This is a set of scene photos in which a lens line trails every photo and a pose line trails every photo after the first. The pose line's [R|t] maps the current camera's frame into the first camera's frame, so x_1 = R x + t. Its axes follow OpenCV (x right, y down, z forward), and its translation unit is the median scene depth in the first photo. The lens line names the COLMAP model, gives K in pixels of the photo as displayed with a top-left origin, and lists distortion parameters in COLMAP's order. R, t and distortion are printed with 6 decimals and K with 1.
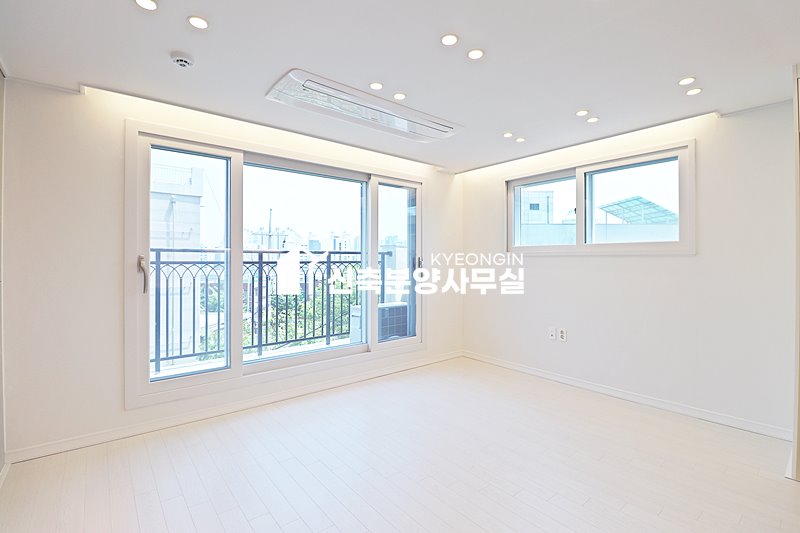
lens RADIAL K [[369.7, 0, 406.3], [0, 369.7, 259.4], [0, 0, 1]] dist [-0.005582, -0.010603]
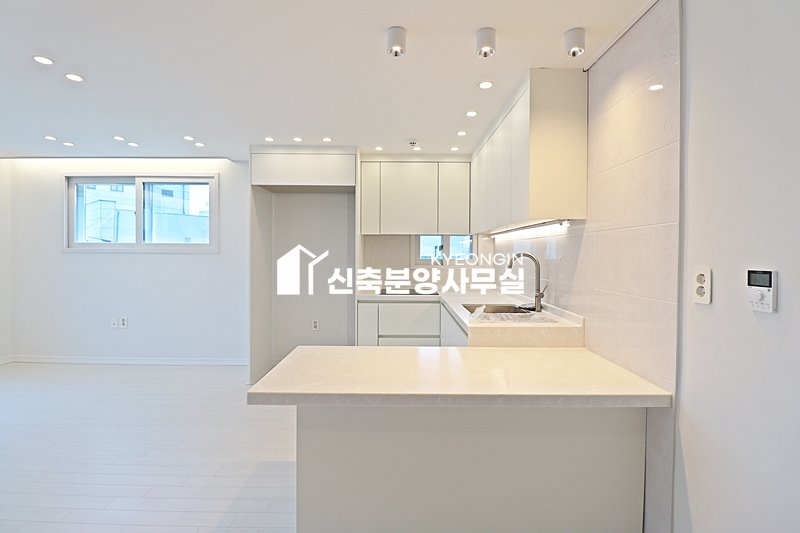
lens RADIAL K [[369.7, 0, 408.4], [0, 369.7, 261.9], [0, 0, 1]] dist [-0.005582, -0.010603]
pose [[0.625292, -0.014038, 0.780264, 0.084362], [-0.007504, 0.999684, 0.023999, -0.014012], [-0.780355, -0.020861, 0.624989, -0.357492]]
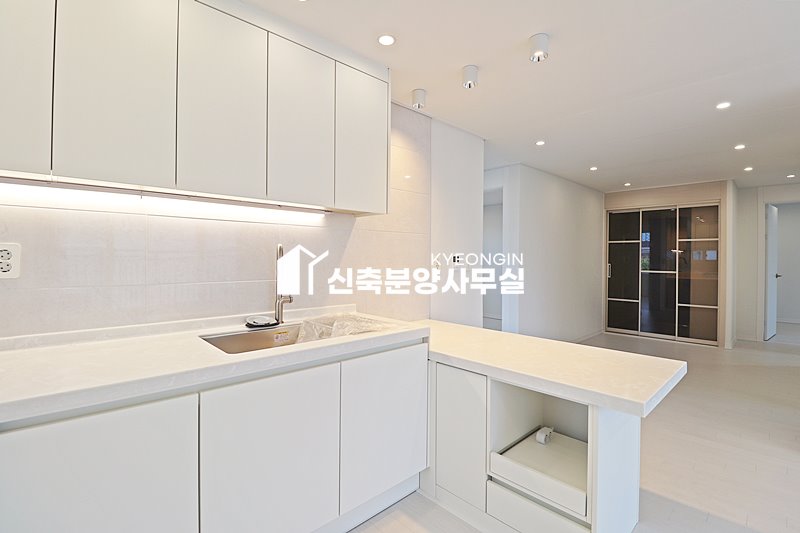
lens RADIAL K [[369.7, 0, 406.3], [0, 369.7, 260.0], [0, 0, 1]] dist [-0.005582, -0.010603]
pose [[-0.997339, -0.006601, -0.072607, 0.607618], [-0.006885, 0.999970, 0.003657, 0.001822], [0.072581, 0.004147, -0.997354, 0.369740]]
